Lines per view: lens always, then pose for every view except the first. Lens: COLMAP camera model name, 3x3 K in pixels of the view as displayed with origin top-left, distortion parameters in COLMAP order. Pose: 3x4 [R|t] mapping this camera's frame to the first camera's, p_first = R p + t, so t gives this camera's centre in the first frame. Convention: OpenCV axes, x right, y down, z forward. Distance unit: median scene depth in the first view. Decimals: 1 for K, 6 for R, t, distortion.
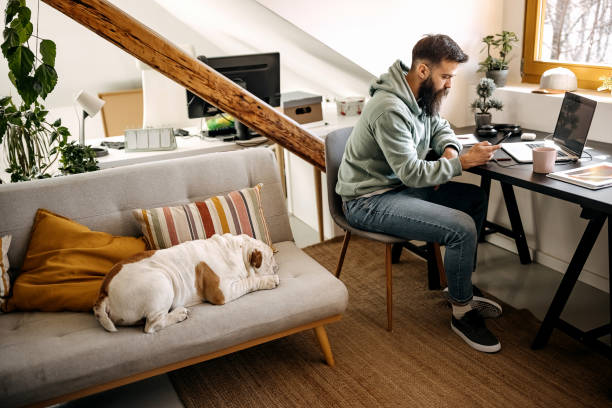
lens RADIAL K [[588.5, 0, 308.7], [0, 588.5, 199.7], [0, 0, 1]] dist [0.001951, 0.000000]
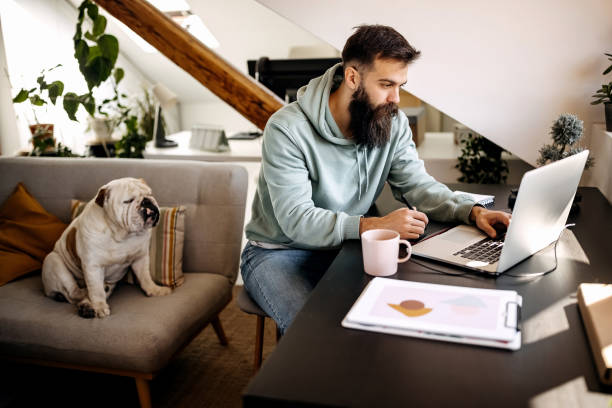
lens RADIAL K [[588.5, 0, 308.4], [0, 588.5, 210.6], [0, 0, 1]] dist [0.001951, 0.000000]
pose [[0.747515, 0.210483, -0.630014, 0.569799], [-0.202807, 0.975499, 0.085275, -0.117848], [0.632527, 0.064027, 0.771887, 0.402292]]
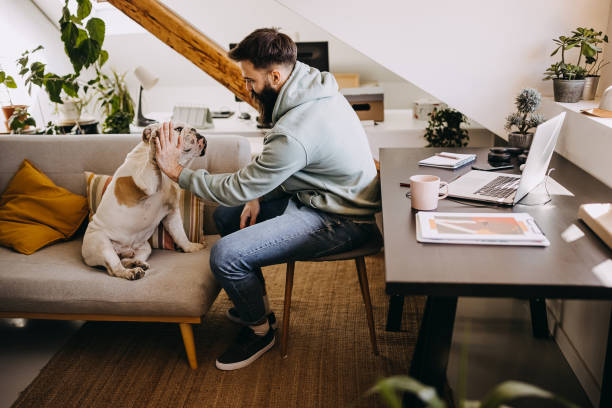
lens RADIAL K [[588.5, 0, 304.9], [0, 588.5, 204.6], [0, 0, 1]] dist [0.001951, 0.000000]
pose [[0.848353, 0.187032, -0.495293, 0.518030], [-0.179379, 0.981730, 0.063474, -0.058845], [0.498116, 0.034997, 0.866404, 0.217981]]
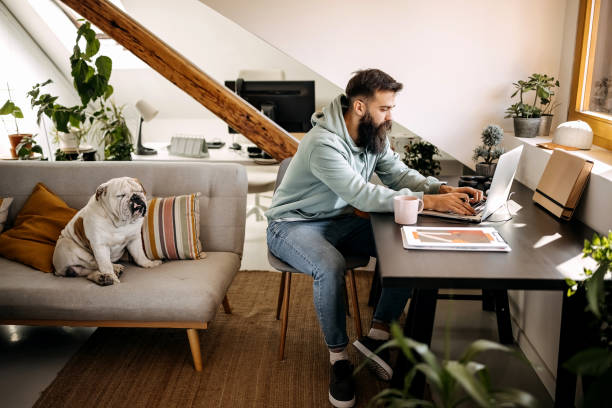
lens RADIAL K [[588.5, 0, 300.7], [0, 588.5, 201.6], [0, 0, 1]] dist [0.001951, 0.000000]
pose [[0.869124, 0.163567, -0.466765, 0.540940], [-0.187424, 0.982268, -0.004772, -0.037355], [0.457708, 0.091631, 0.884368, 0.106229]]
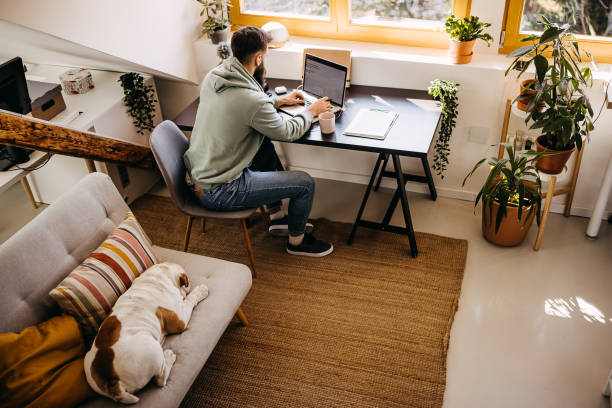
lens RADIAL K [[588.5, 0, 308.7], [0, 588.5, 204.1], [0, 0, 1]] dist [0.001951, 0.000000]
pose [[0.703742, -0.389492, 0.594174, -0.441016], [0.222597, 0.915099, 0.336220, -0.299709], [-0.674683, -0.104350, 0.730694, 0.006394]]
